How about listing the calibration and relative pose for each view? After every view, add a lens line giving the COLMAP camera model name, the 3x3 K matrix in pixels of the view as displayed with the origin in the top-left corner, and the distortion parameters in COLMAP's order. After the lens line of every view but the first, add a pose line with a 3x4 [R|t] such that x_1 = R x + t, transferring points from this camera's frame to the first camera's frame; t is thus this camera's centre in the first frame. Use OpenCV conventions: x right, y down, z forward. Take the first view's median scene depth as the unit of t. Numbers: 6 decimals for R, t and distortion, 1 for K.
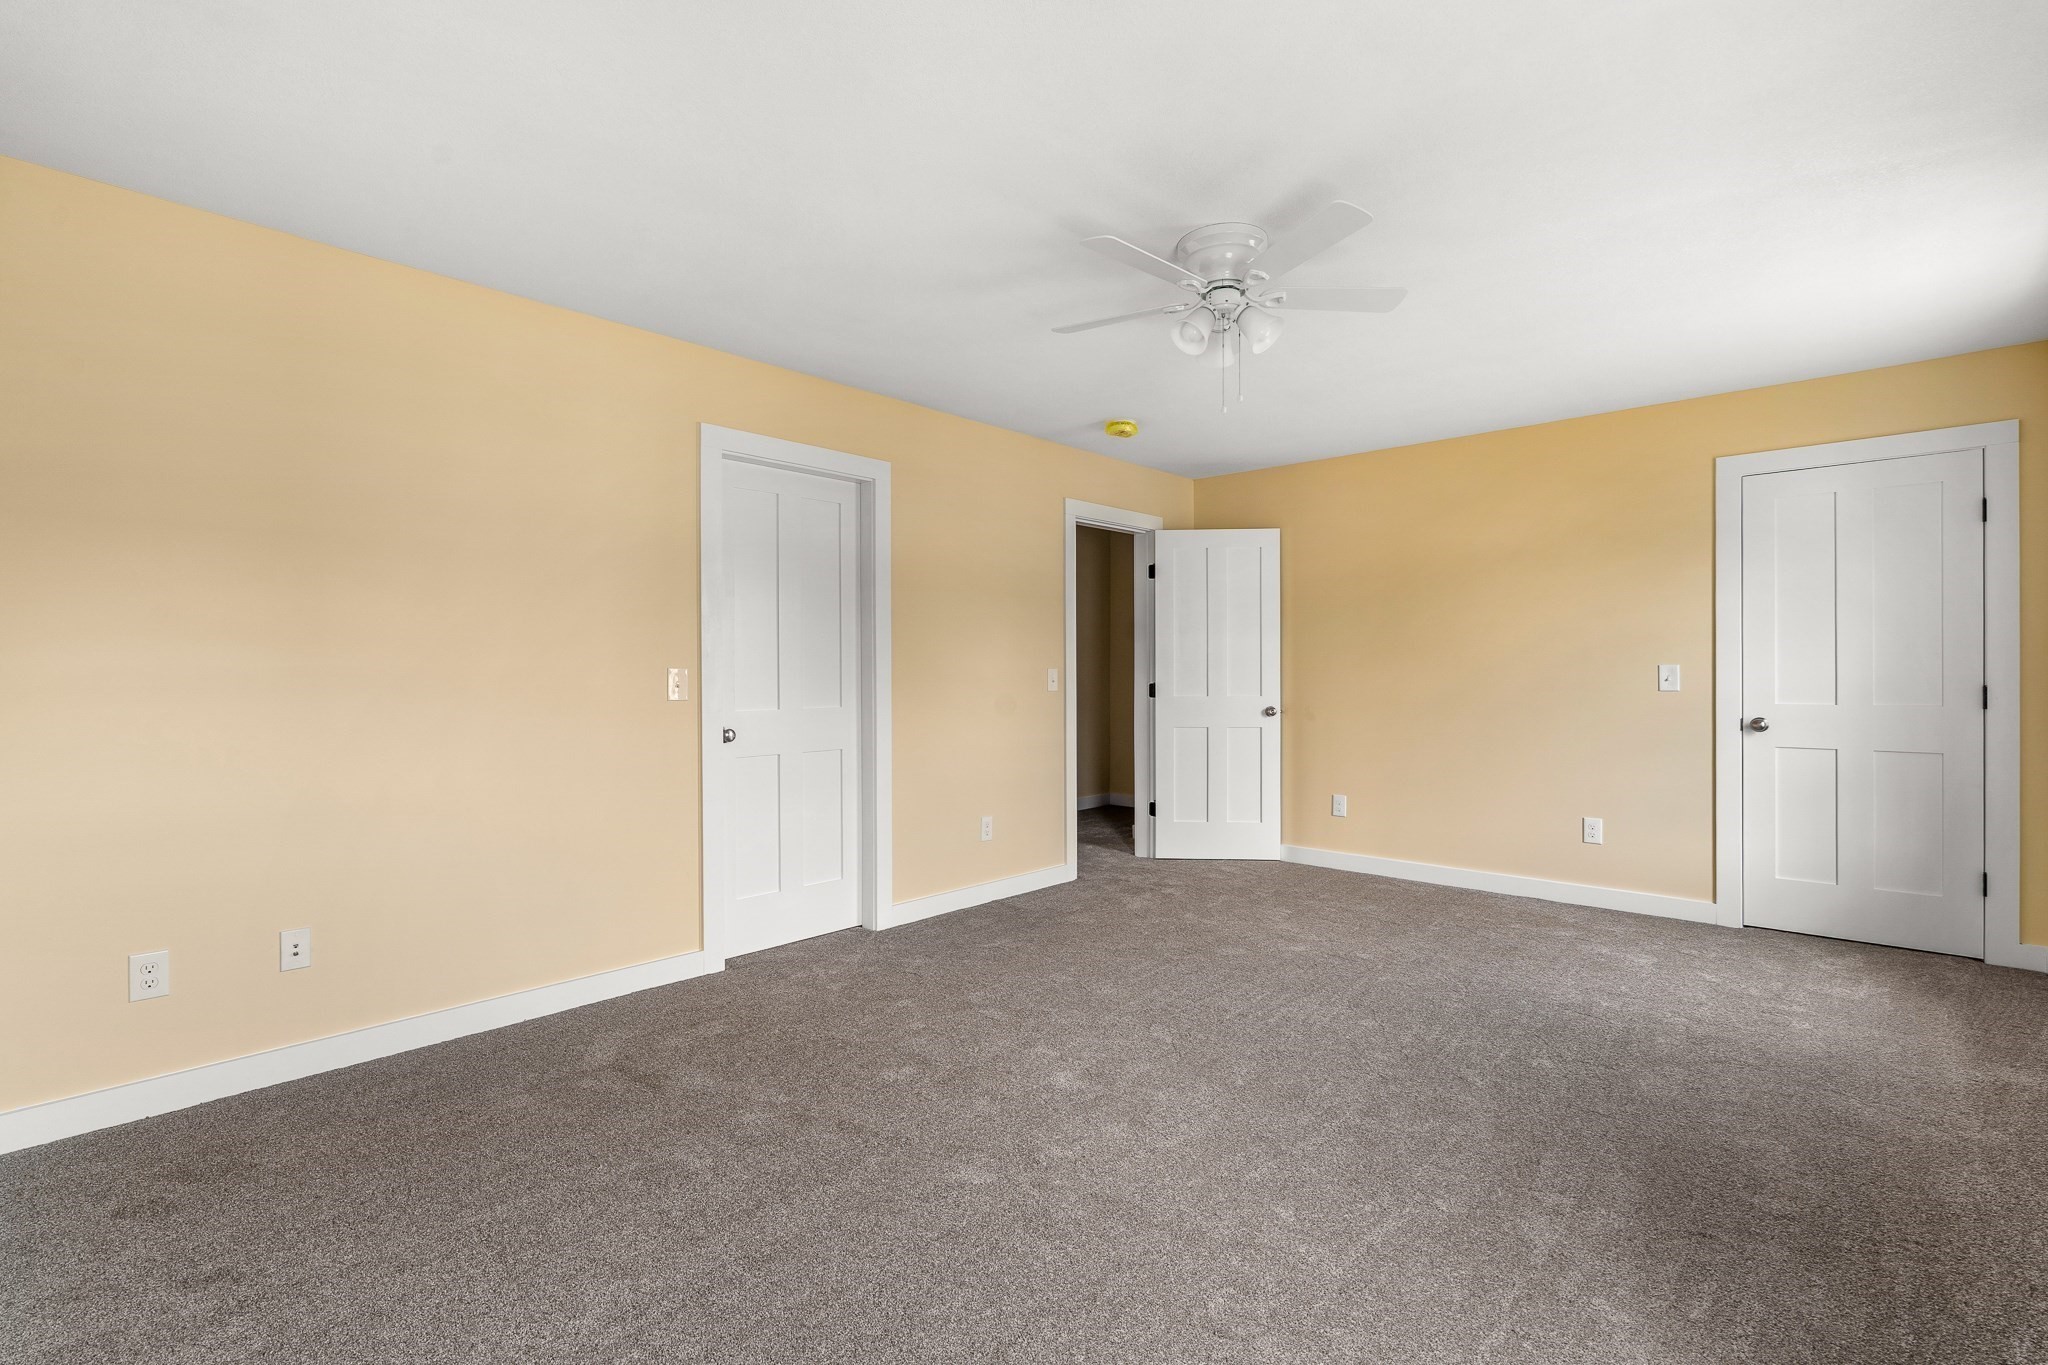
lens RADIAL K [[944.2, 0, 1019.4], [0, 944.2, 693.2], [0, 0, 1]] dist [-0.003276, 0.001105]
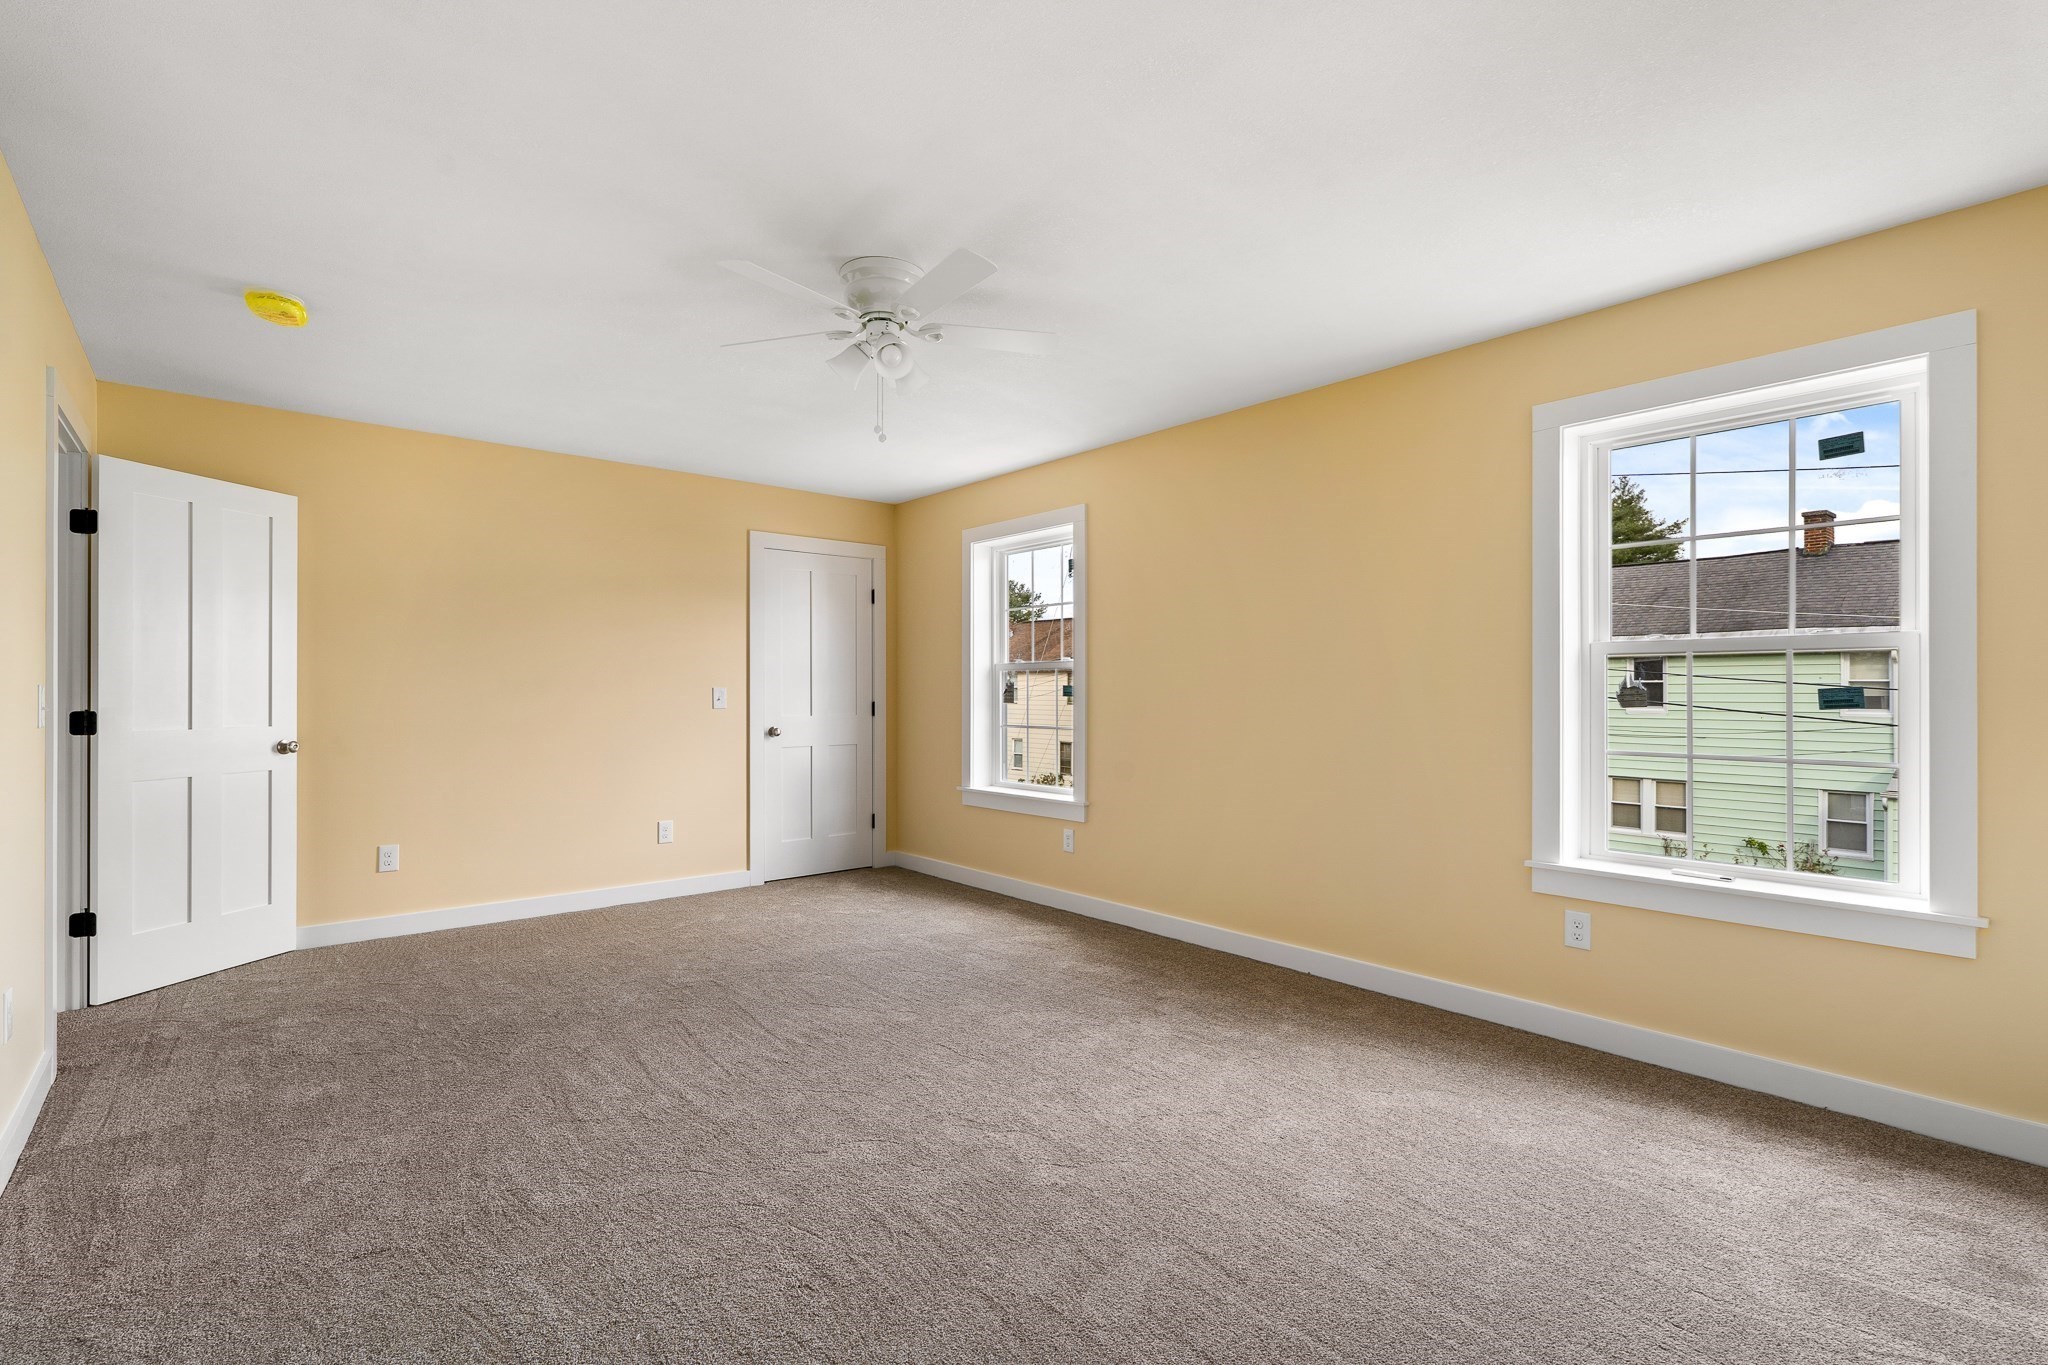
lens RADIAL K [[944.2, 0, 1019.4], [0, 944.2, 693.2], [0, 0, 1]] dist [-0.003276, 0.001105]
pose [[0.092326, 0.002937, 0.995724, -0.482653], [0.019095, 0.999807, -0.004720, -0.008239], [-0.995546, 0.019449, 0.092252, 0.457101]]
